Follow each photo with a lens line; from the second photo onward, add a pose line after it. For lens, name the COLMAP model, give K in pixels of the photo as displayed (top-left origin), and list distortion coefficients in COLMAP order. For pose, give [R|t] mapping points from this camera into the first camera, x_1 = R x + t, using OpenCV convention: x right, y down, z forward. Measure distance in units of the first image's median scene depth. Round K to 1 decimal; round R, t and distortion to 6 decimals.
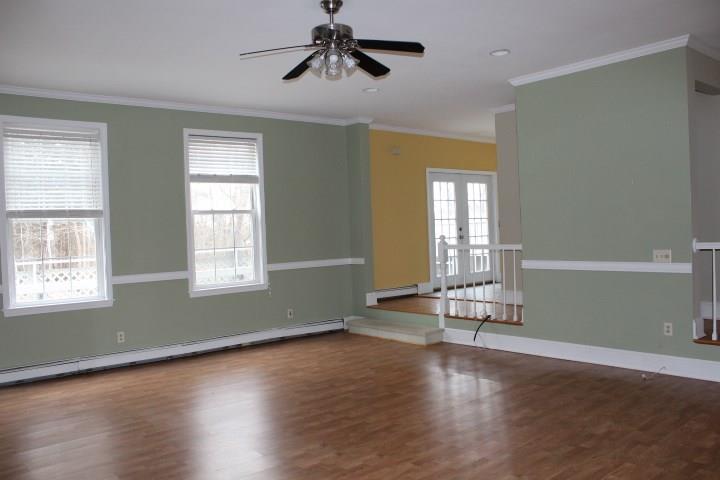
lens RADIAL K [[604.3, 0, 365.3], [0, 604.3, 240.9], [0, 0, 1]] dist [-0.173925, 0.178546]
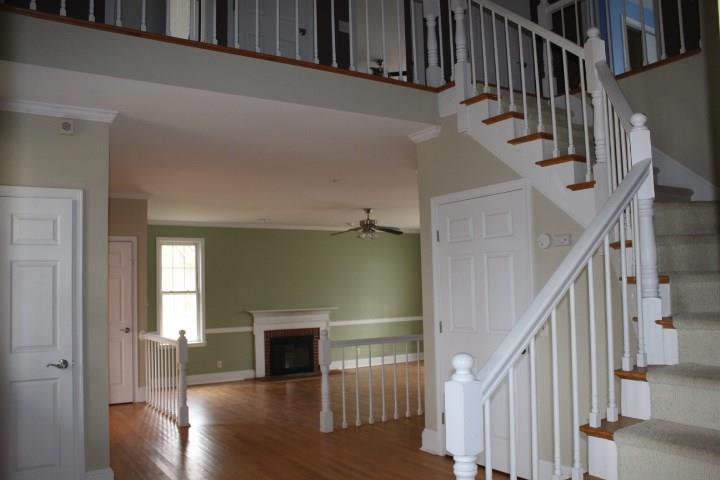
lens RADIAL K [[604.3, 0, 365.3], [0, 604.3, 240.9], [0, 0, 1]] dist [-0.173925, 0.178546]
pose [[-0.128705, -0.034696, -0.991076, 1.500904], [0.008405, 0.999314, -0.036076, -0.119942], [0.991647, -0.012973, -0.128325, 0.842455]]
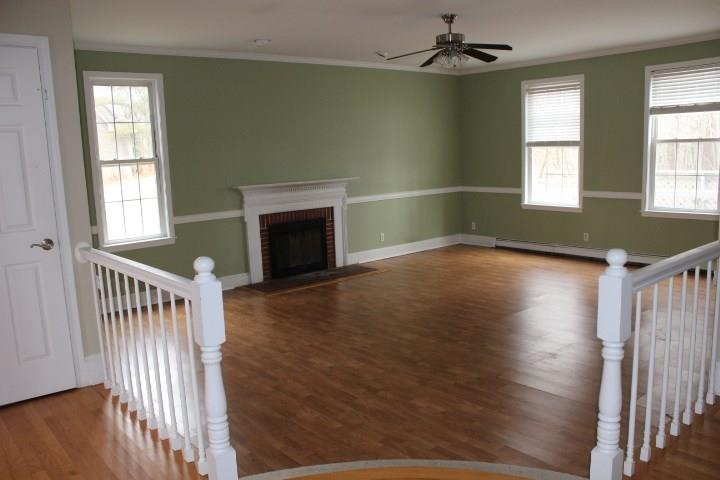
lens RADIAL K [[604.3, 0, 365.3], [0, 604.3, 240.9], [0, 0, 1]] dist [-0.173925, 0.178546]
pose [[-0.010022, 0.185368, -0.982618, 0.926389], [0.017999, 0.982542, 0.185170, -0.086067], [0.999788, -0.015830, -0.013184, 0.523985]]
